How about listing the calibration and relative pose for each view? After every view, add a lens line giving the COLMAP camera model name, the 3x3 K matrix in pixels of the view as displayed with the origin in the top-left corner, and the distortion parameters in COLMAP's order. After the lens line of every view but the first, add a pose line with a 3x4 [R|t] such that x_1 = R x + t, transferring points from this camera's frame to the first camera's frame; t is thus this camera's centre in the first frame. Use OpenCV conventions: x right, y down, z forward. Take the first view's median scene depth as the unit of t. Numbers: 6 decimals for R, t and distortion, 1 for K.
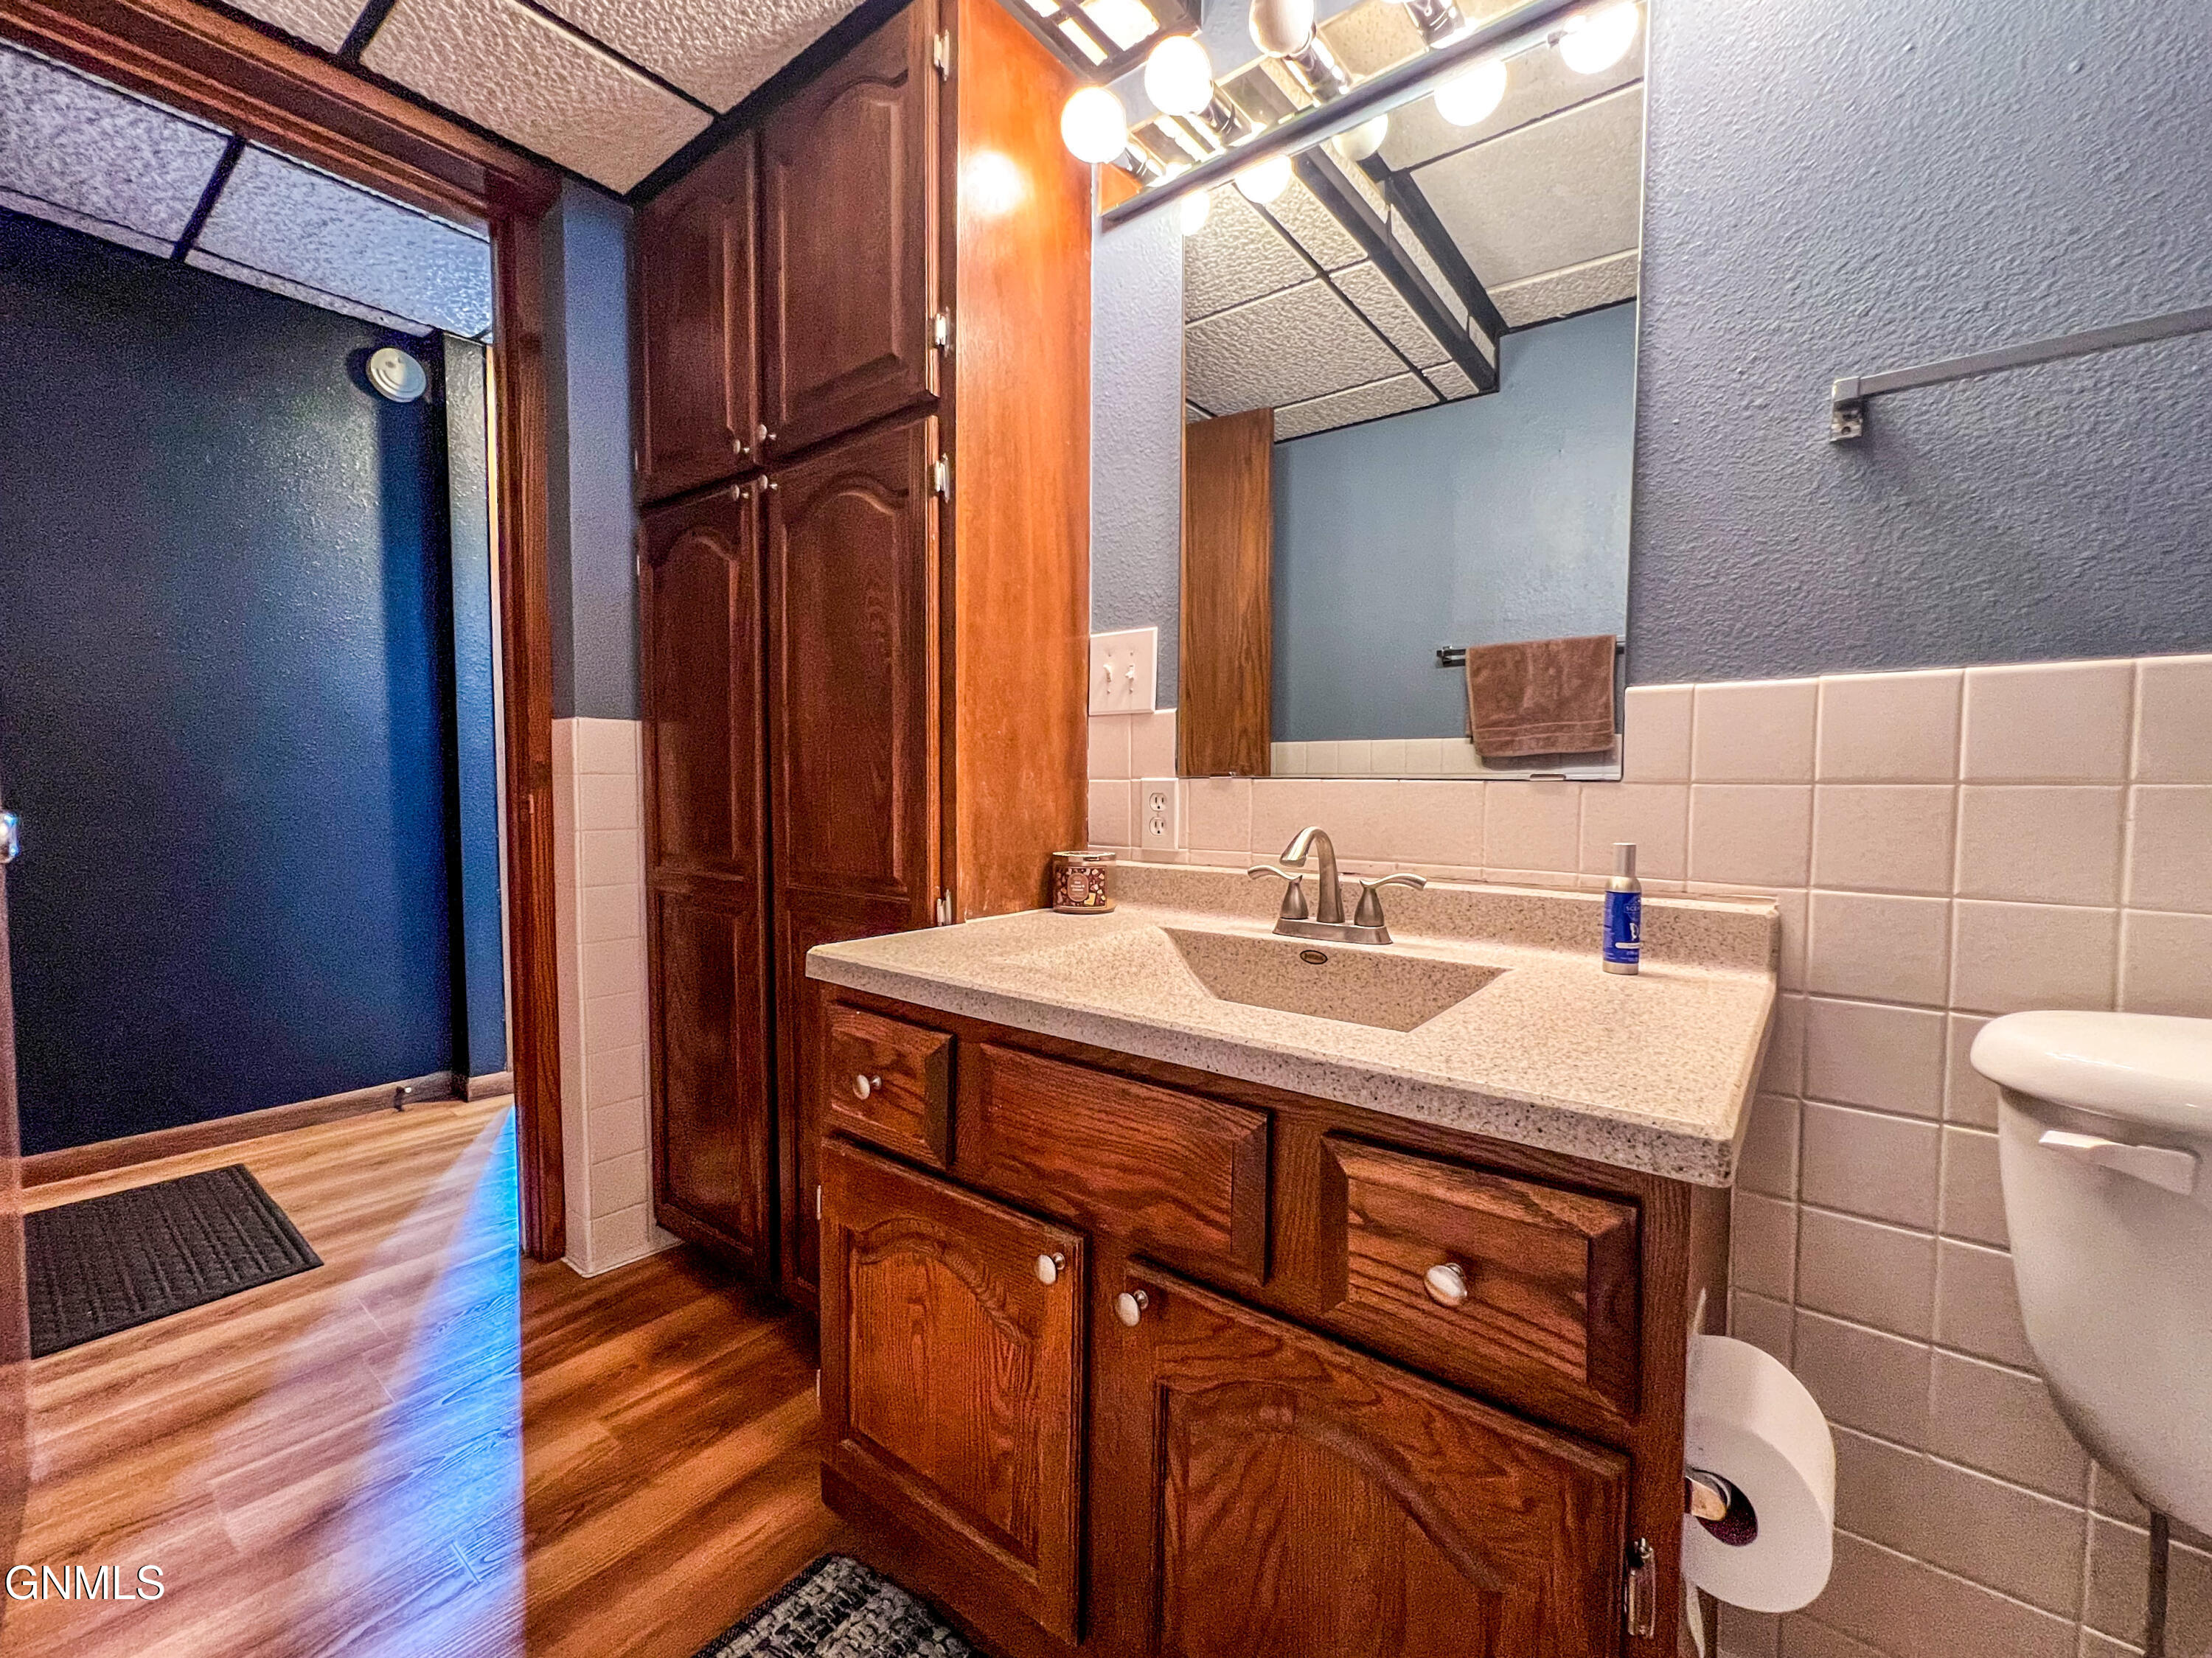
lens RADIAL K [[916.1, 0, 1101.1], [0, 916.1, 825.9], [0, 0, 1]] dist [0.001150, 0.000021]
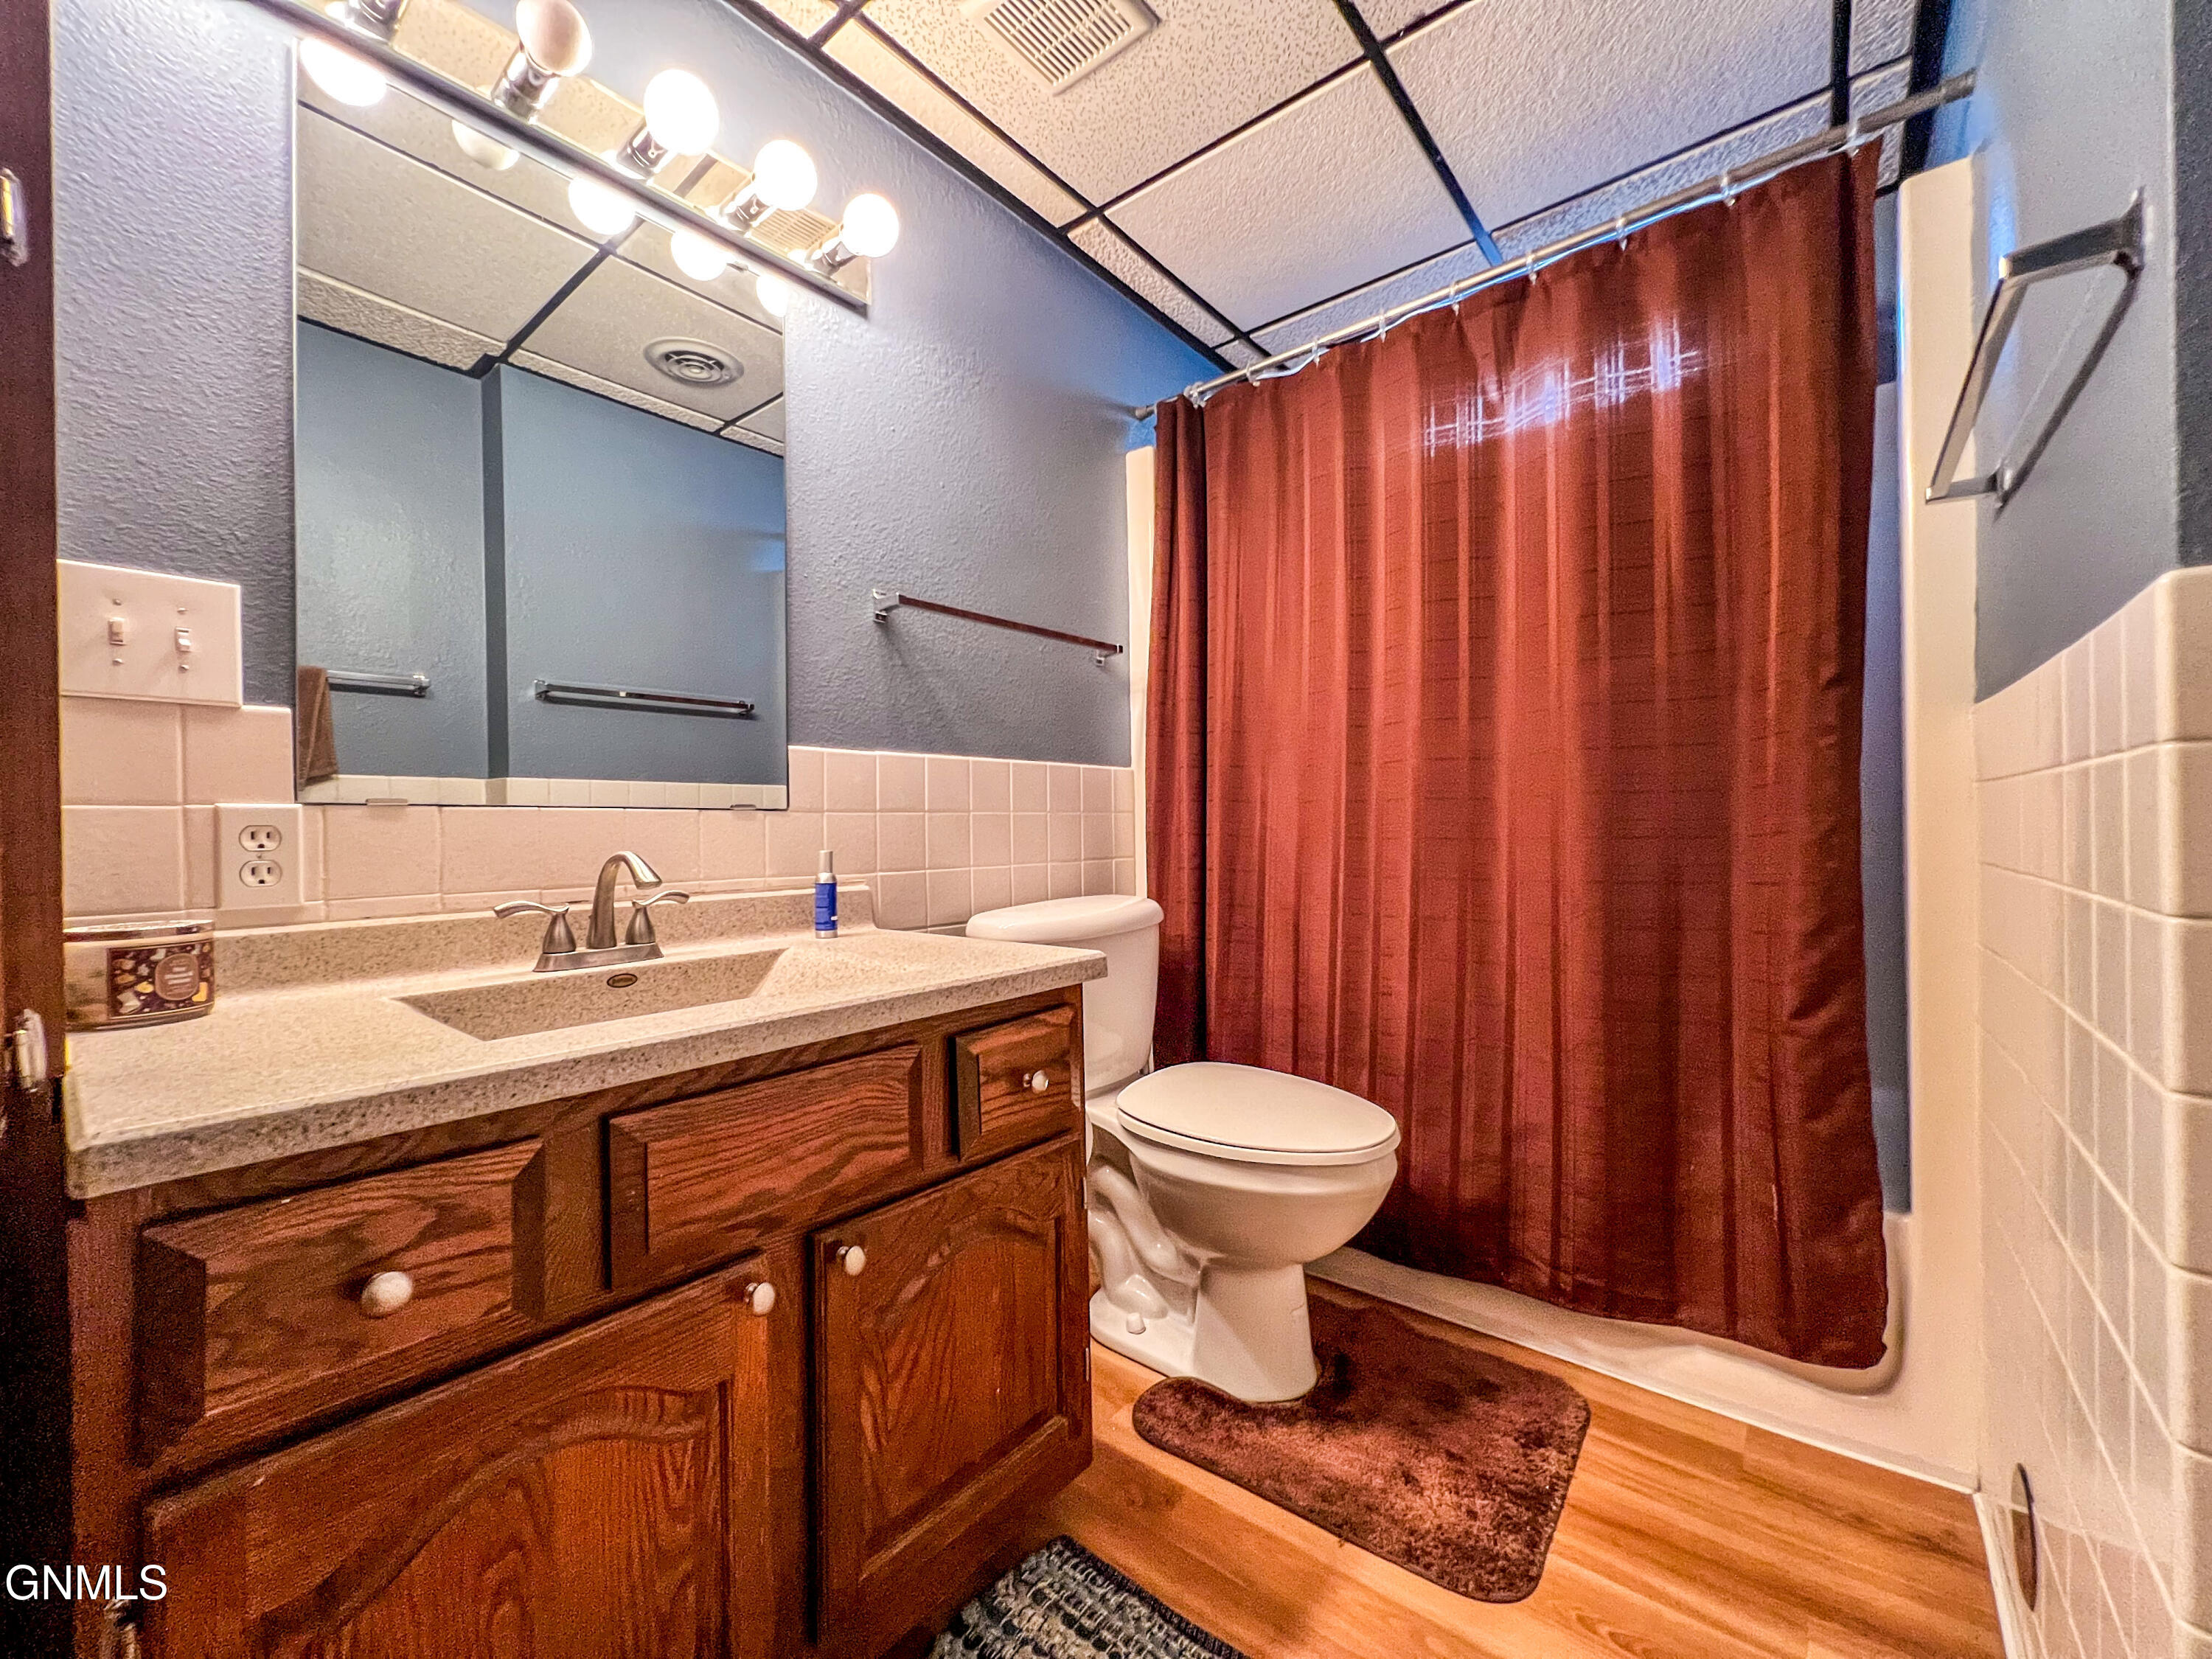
lens RADIAL K [[878.1, 0, 1097.5], [0, 878.1, 825.0], [0, 0, 1]] dist [-0.001604, 0.000438]
pose [[0.032973, -0.001943, 0.999454, -0.822383], [0.062583, 0.998040, -0.000125, 0.004977], [-0.997495, 0.062553, 0.033030, 0.491924]]
